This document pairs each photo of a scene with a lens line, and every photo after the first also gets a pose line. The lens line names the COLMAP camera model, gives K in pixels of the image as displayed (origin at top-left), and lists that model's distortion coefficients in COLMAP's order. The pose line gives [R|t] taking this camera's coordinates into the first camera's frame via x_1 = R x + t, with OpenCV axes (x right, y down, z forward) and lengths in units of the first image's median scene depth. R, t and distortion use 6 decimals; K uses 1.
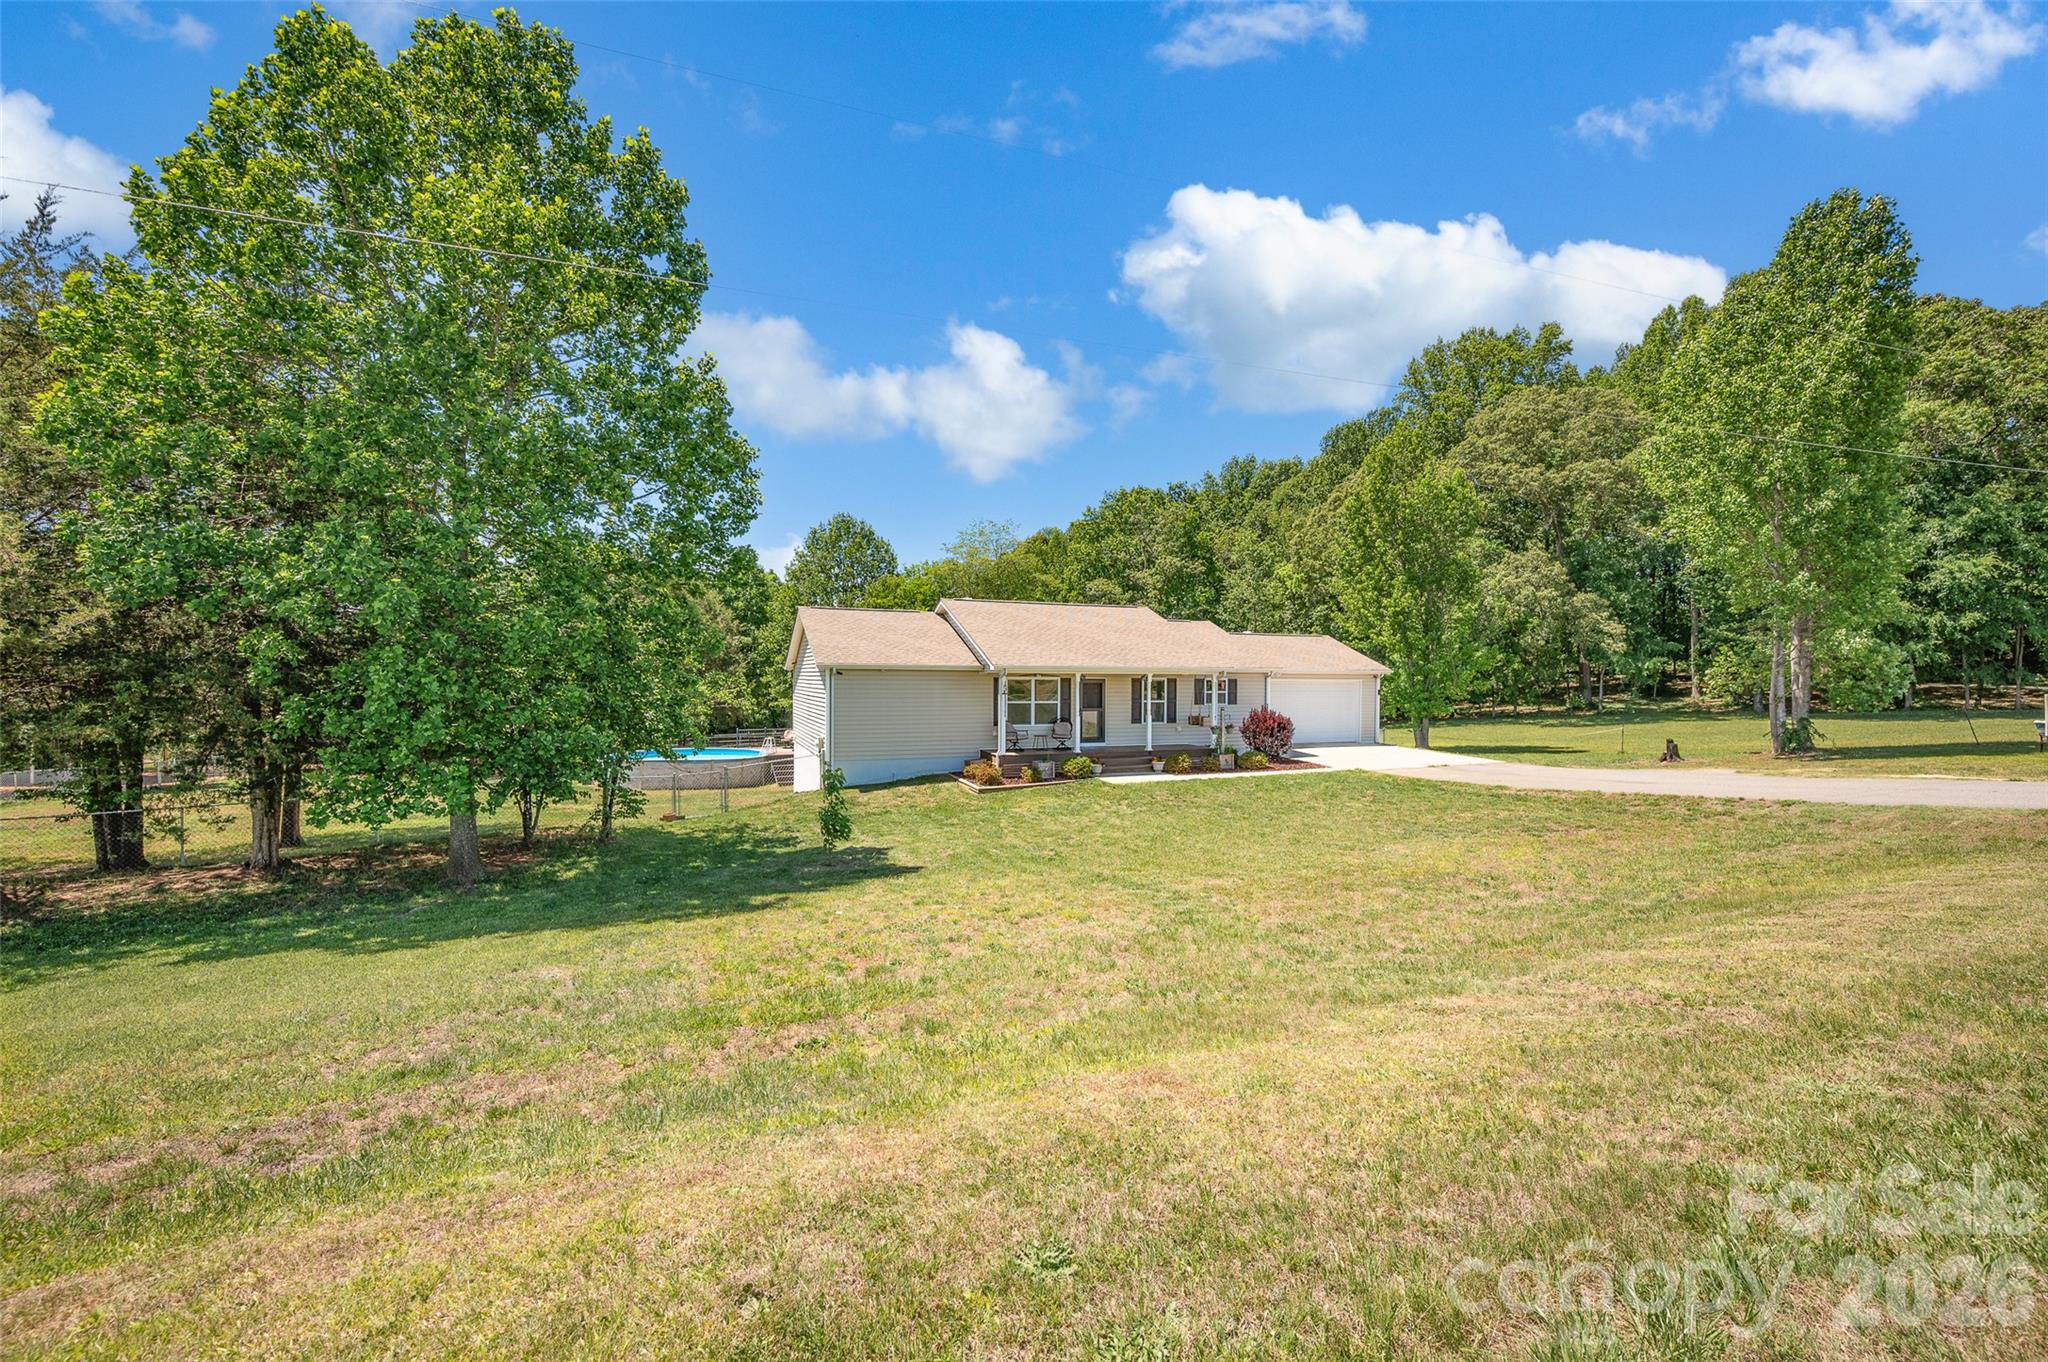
lens RADIAL K [[888.1, 0, 1019.5], [0, 888.1, 673.0], [0, 0, 1]] dist [-0.005479, -0.000140]
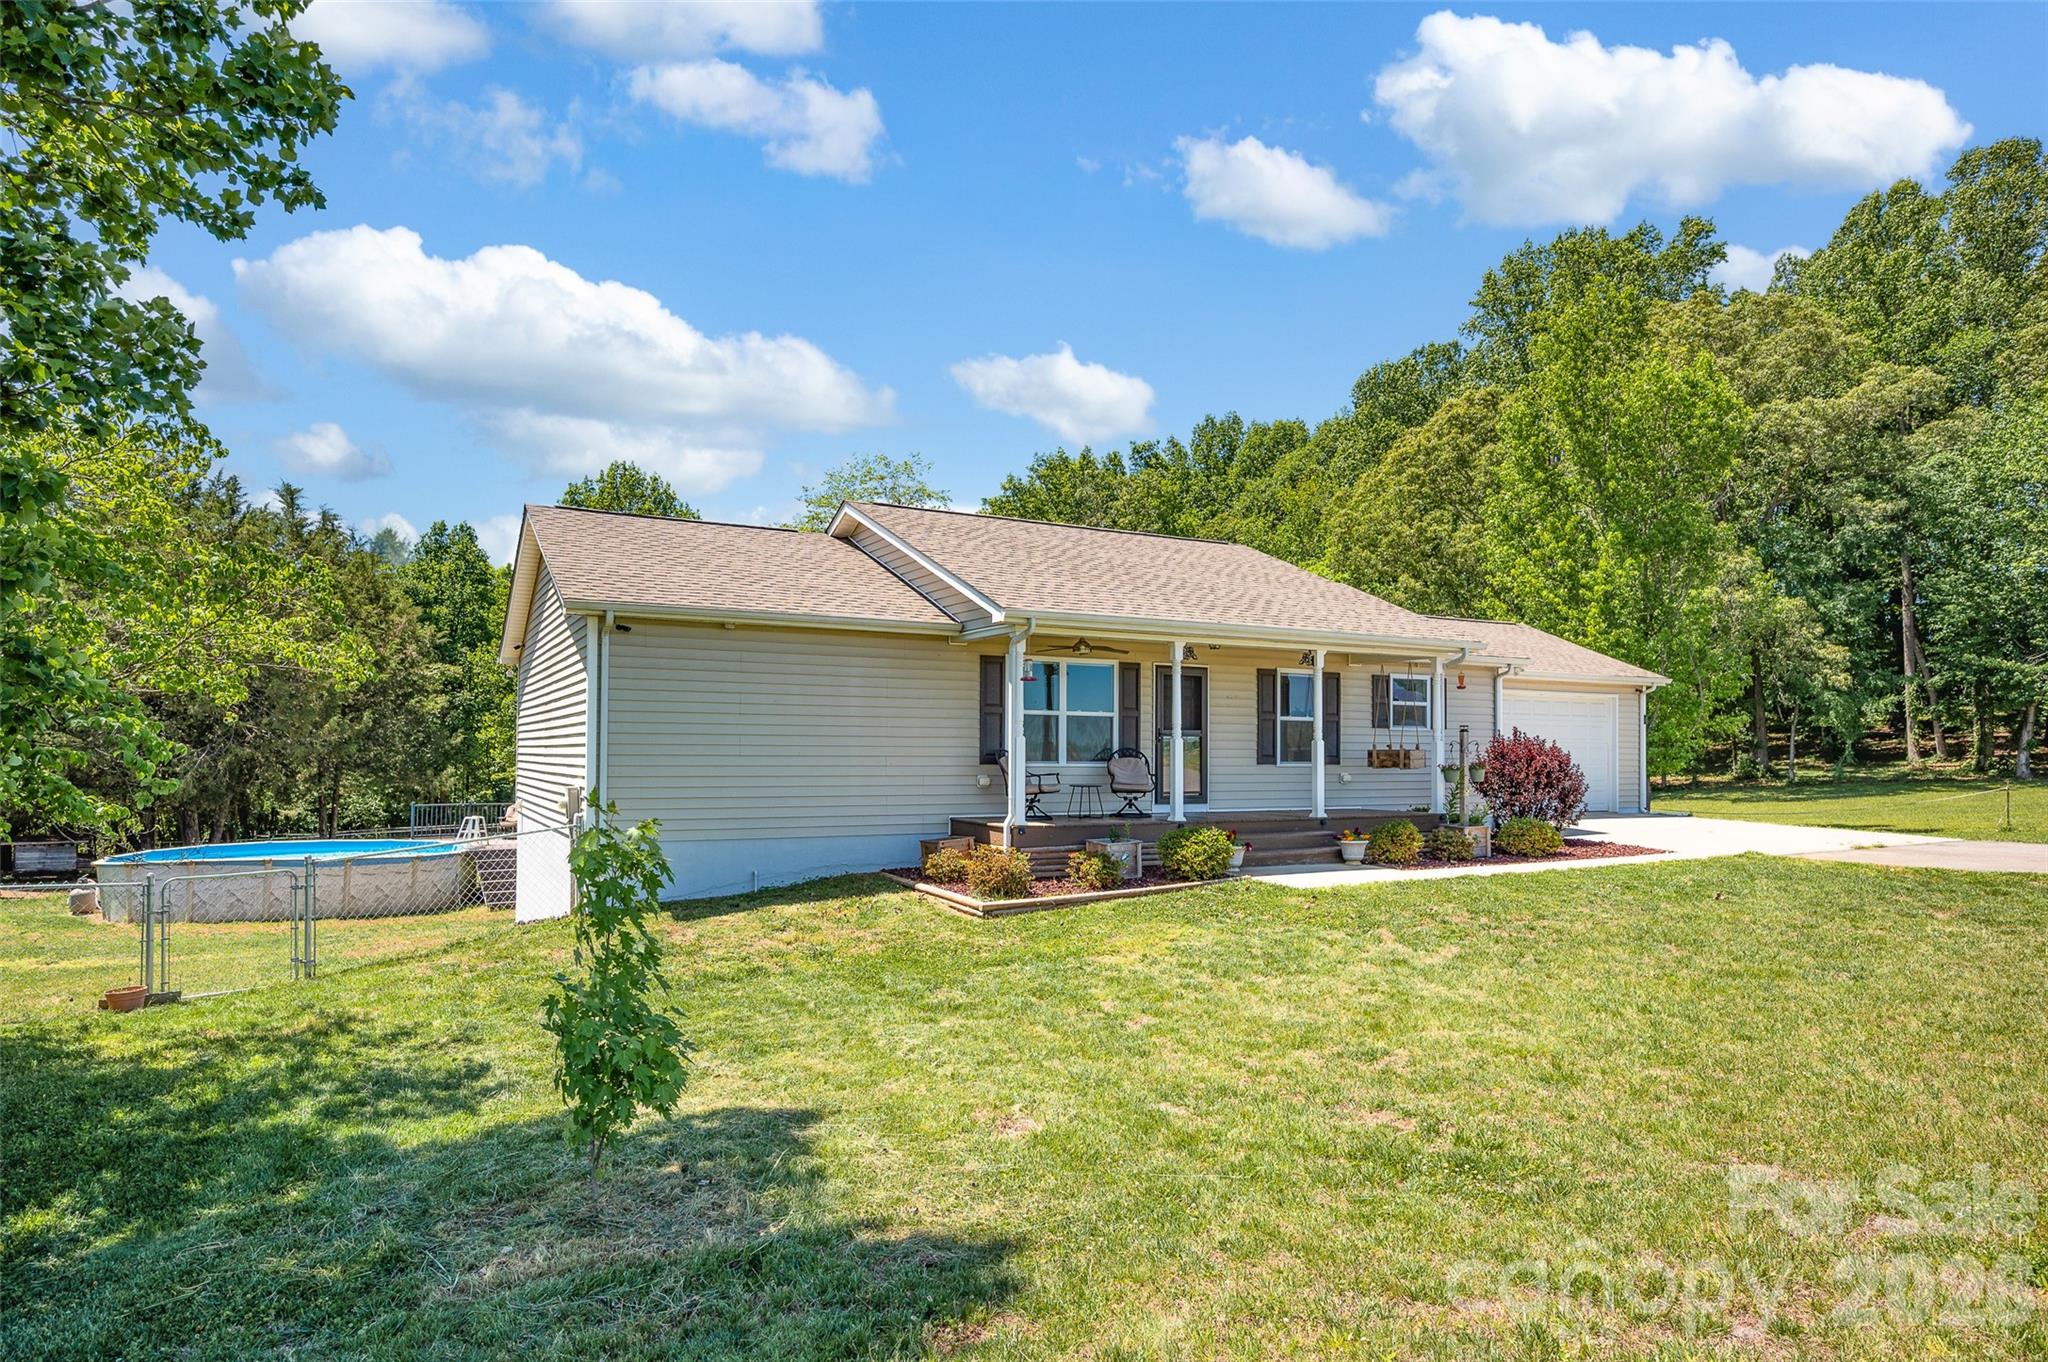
lens RADIAL K [[1222.3, 0, 1029.8], [0, 1222.3, 689.3], [0, 0, 1]] dist [0.000759, 0.001109]
pose [[0.991326, 0.009274, 0.131099, -0.058345], [-0.002793, 0.998769, -0.049533, 0.035830], [-0.131397, 0.048737, 0.990131, 0.267186]]
